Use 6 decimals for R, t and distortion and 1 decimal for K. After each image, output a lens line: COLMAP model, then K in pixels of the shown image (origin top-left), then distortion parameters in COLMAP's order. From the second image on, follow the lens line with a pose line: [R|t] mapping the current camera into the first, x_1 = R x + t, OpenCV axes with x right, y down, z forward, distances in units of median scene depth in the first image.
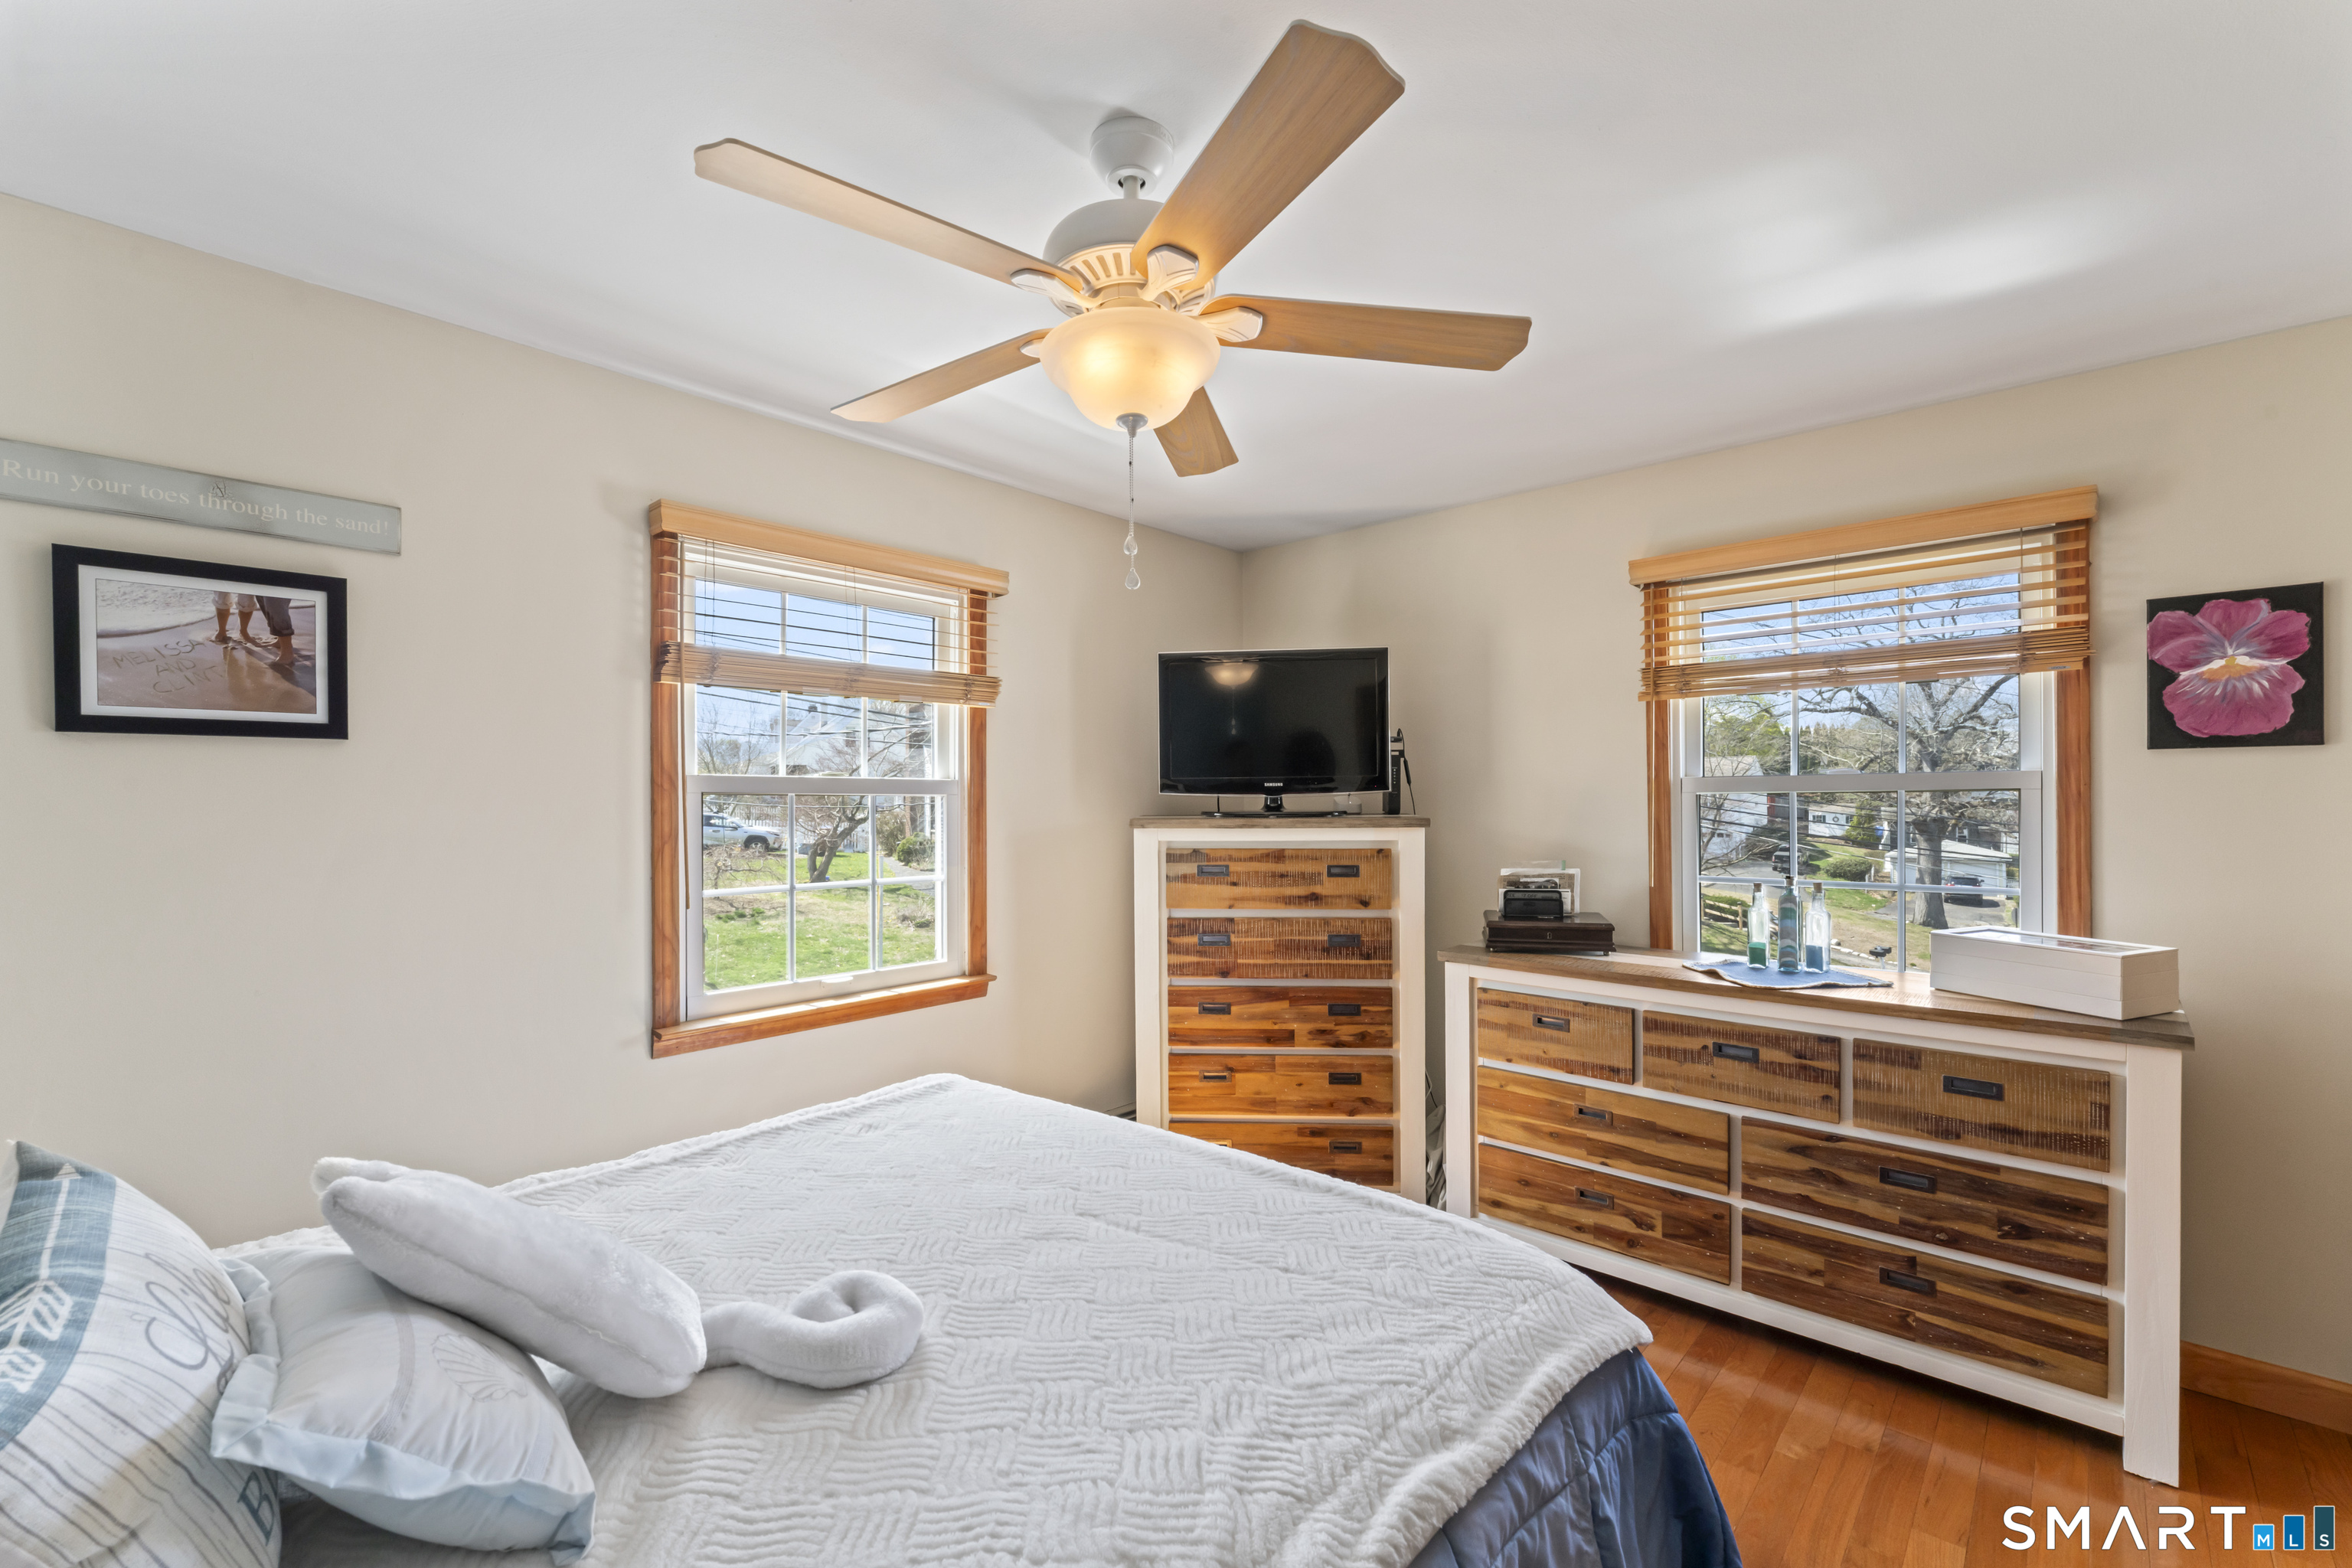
lens RADIAL K [[997.8, 0, 1158.8], [0, 997.8, 792.6], [0, 0, 1]] dist [-0.003311, -0.000302]
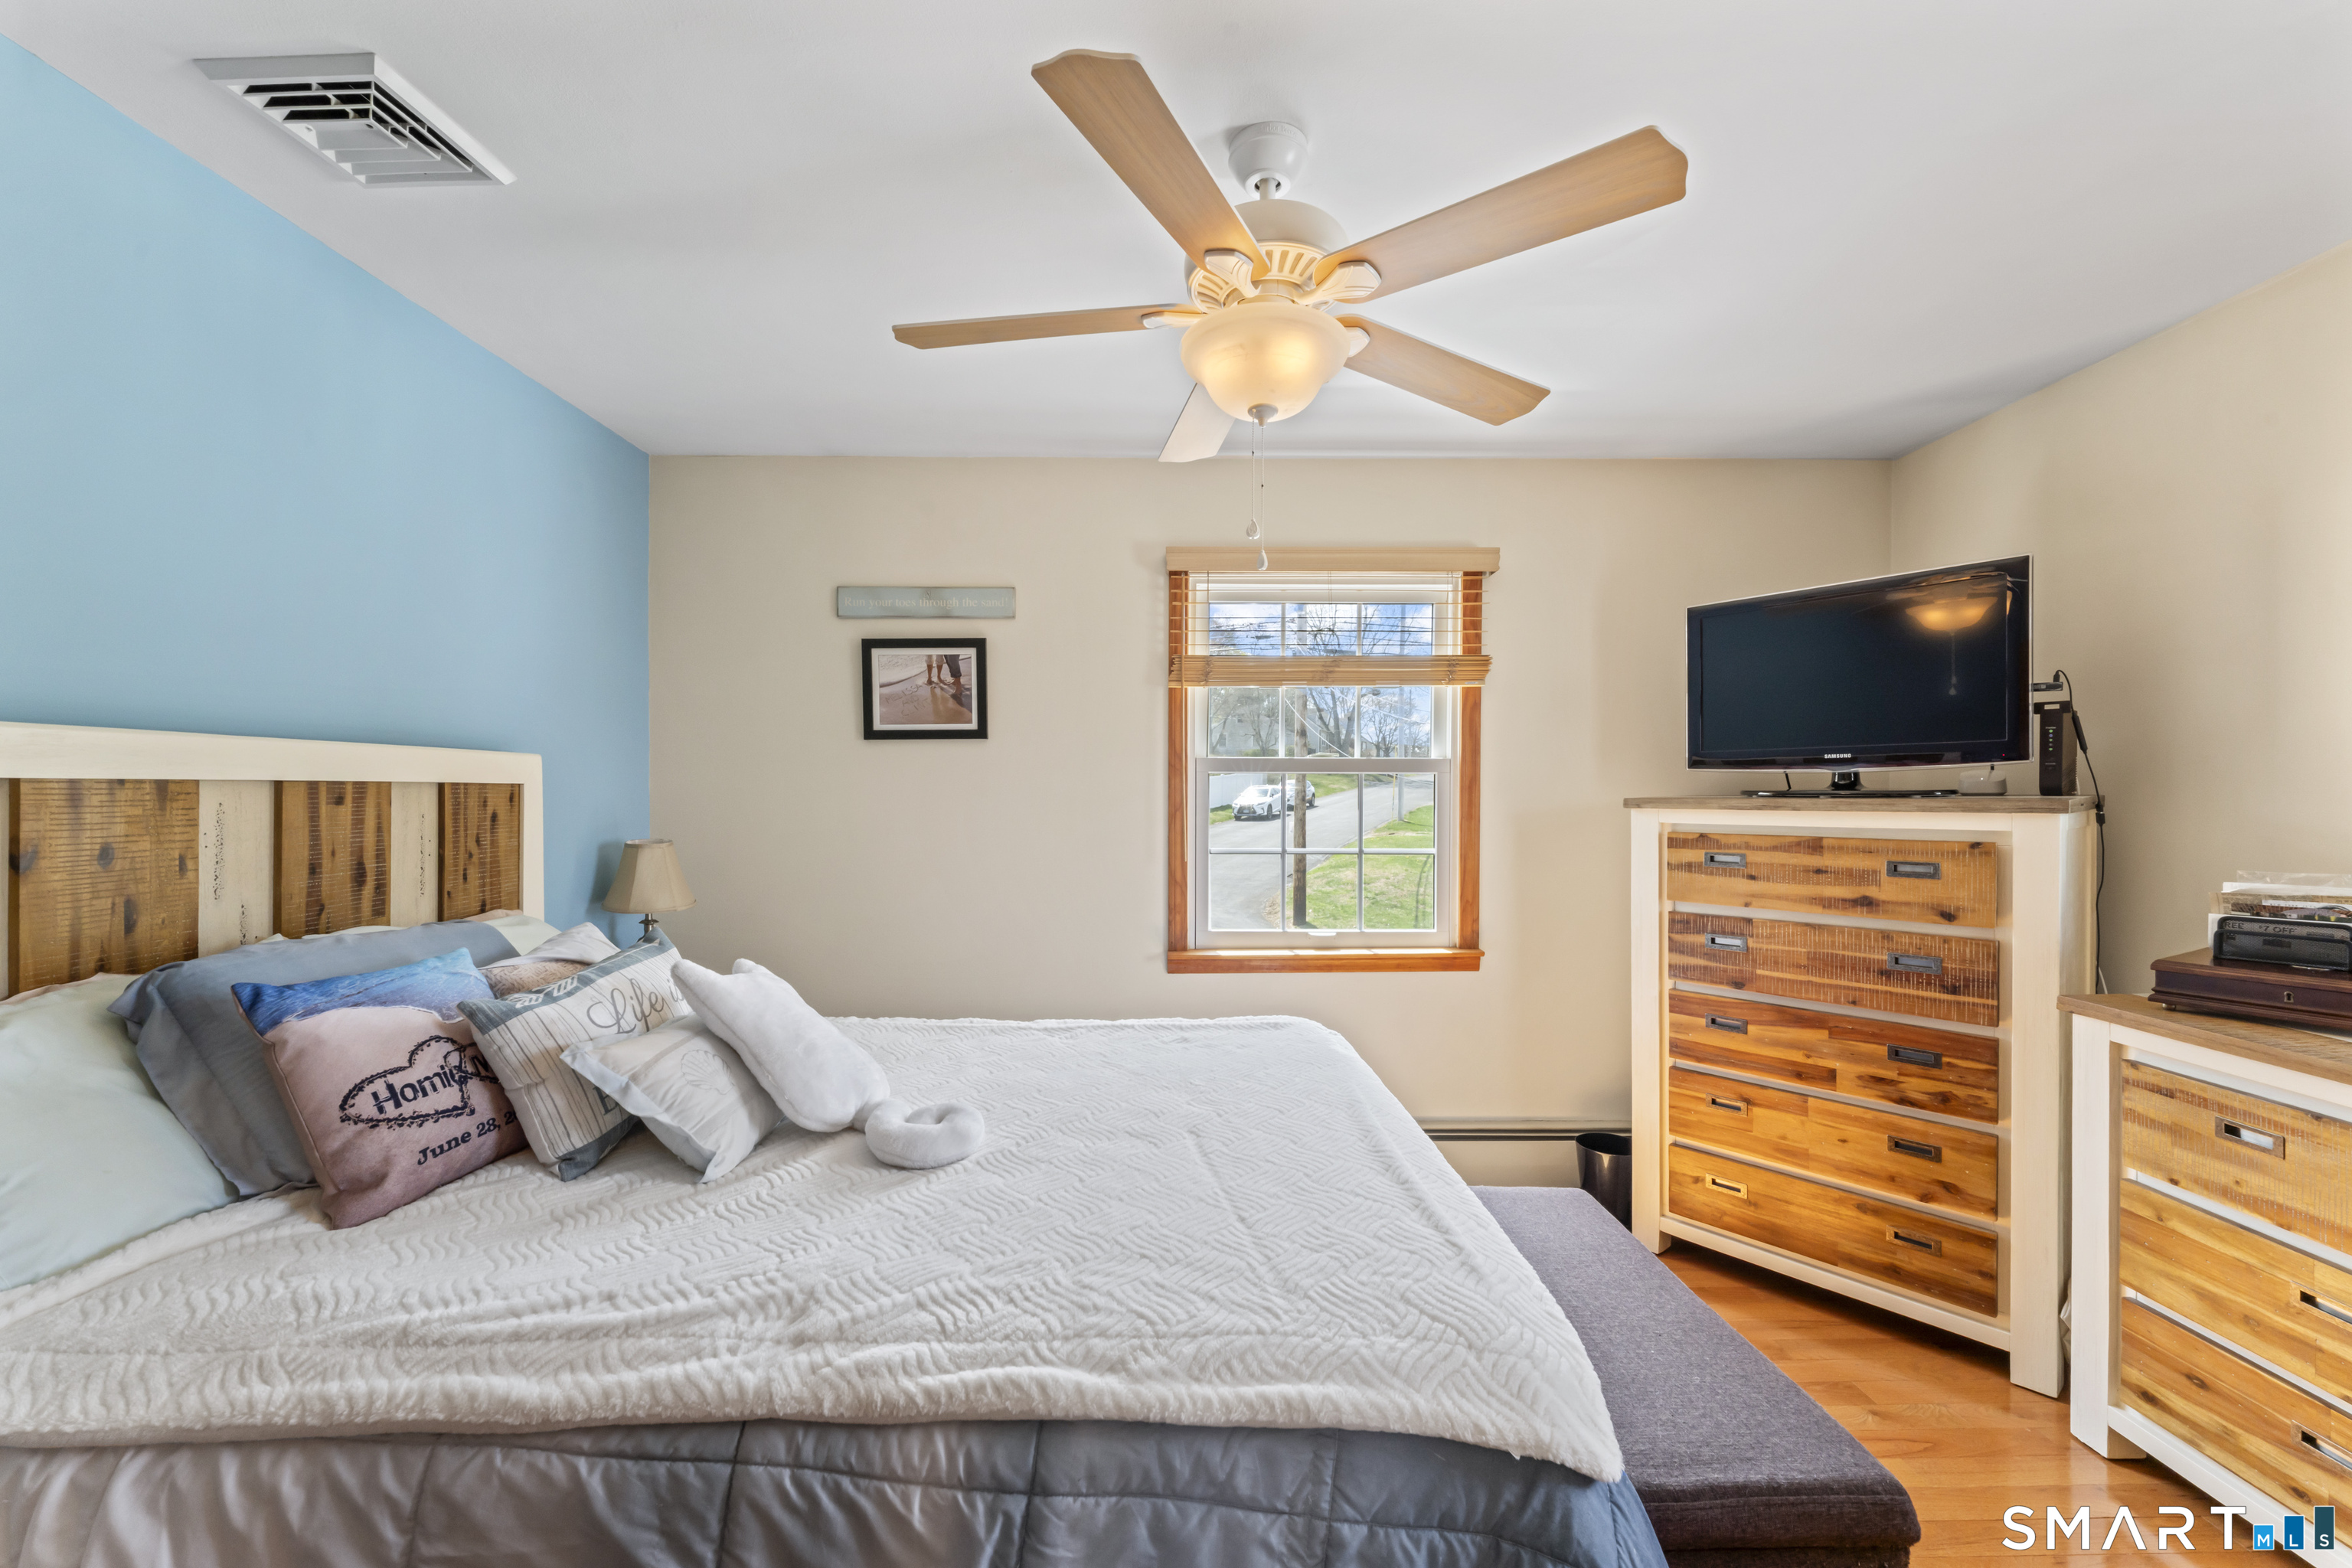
lens RADIAL K [[957.9, 0, 1187.5], [0, 957.9, 794.2], [0, 0, 1]] dist [-0.004134, 0.000341]
pose [[0.682966, 0.005118, -0.730432, 0.335700], [0.003710, 0.999938, 0.010476, 0.012802], [0.730441, -0.009865, 0.682905, 0.121139]]
